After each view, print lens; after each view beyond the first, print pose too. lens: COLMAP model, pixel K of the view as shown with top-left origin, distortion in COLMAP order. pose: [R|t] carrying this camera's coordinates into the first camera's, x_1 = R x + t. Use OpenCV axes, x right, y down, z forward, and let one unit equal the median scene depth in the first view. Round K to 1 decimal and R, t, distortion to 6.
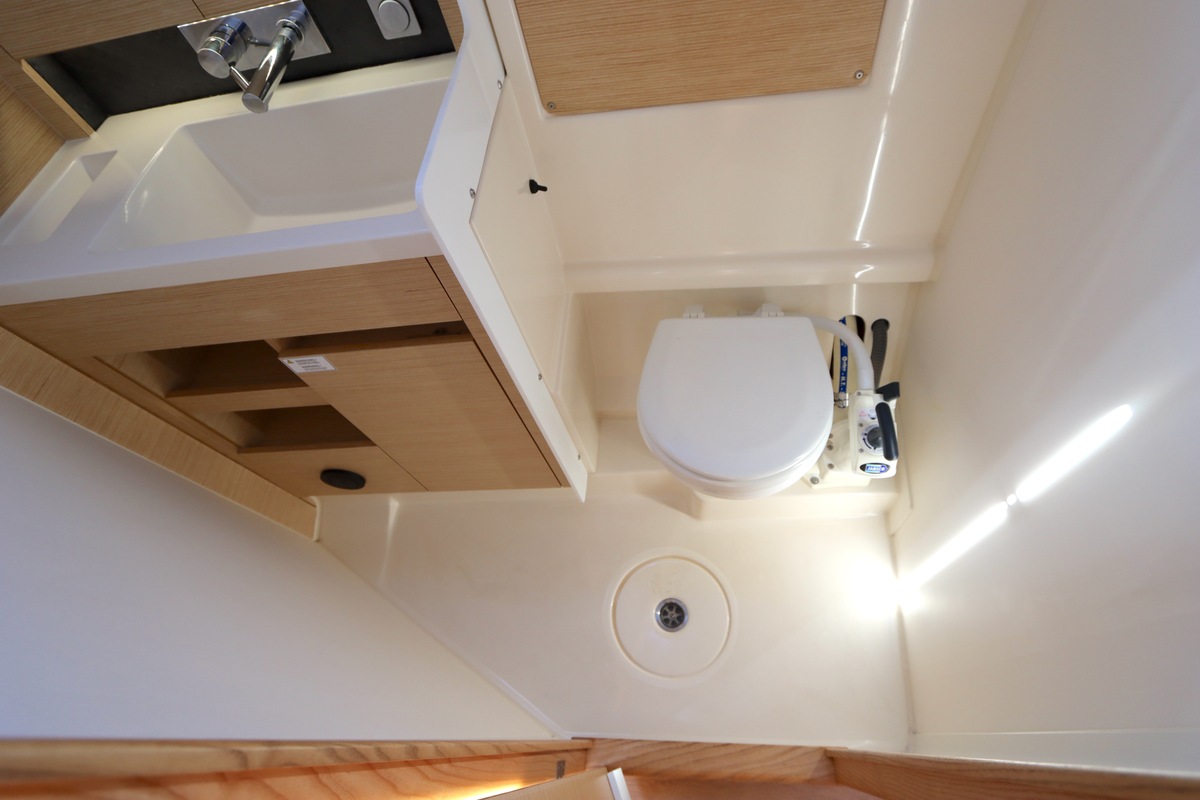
lens RADIAL K [[554.7, 0, 601.3], [0, 554.7, 402.9], [0, 0, 1]] dist [-0.021174, 0.003060]
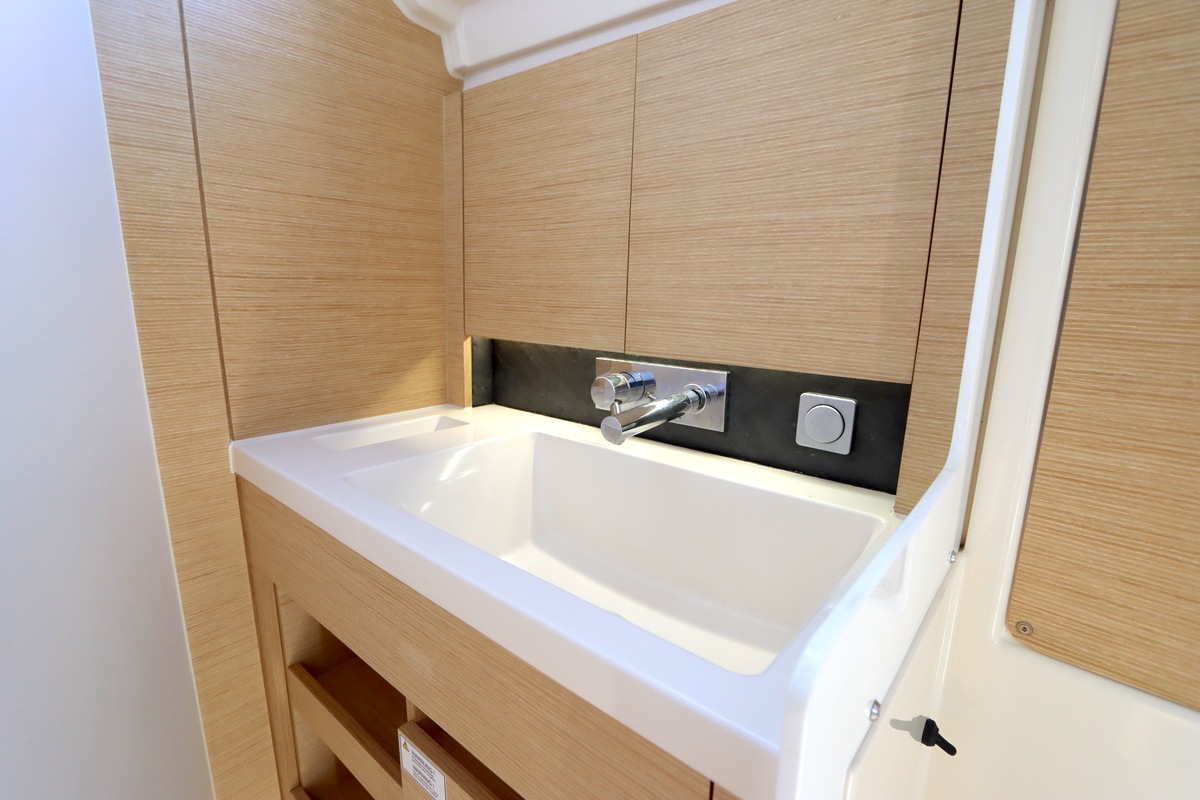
lens RADIAL K [[554.7, 0, 601.5], [0, 554.7, 401.7], [0, 0, 1]] dist [-0.021174, 0.003060]
pose [[0.776162, 0.306129, -0.551232, -0.186134], [-0.603133, 0.615372, -0.507492, -0.134104], [0.183855, 0.726362, 0.662265, 0.374232]]
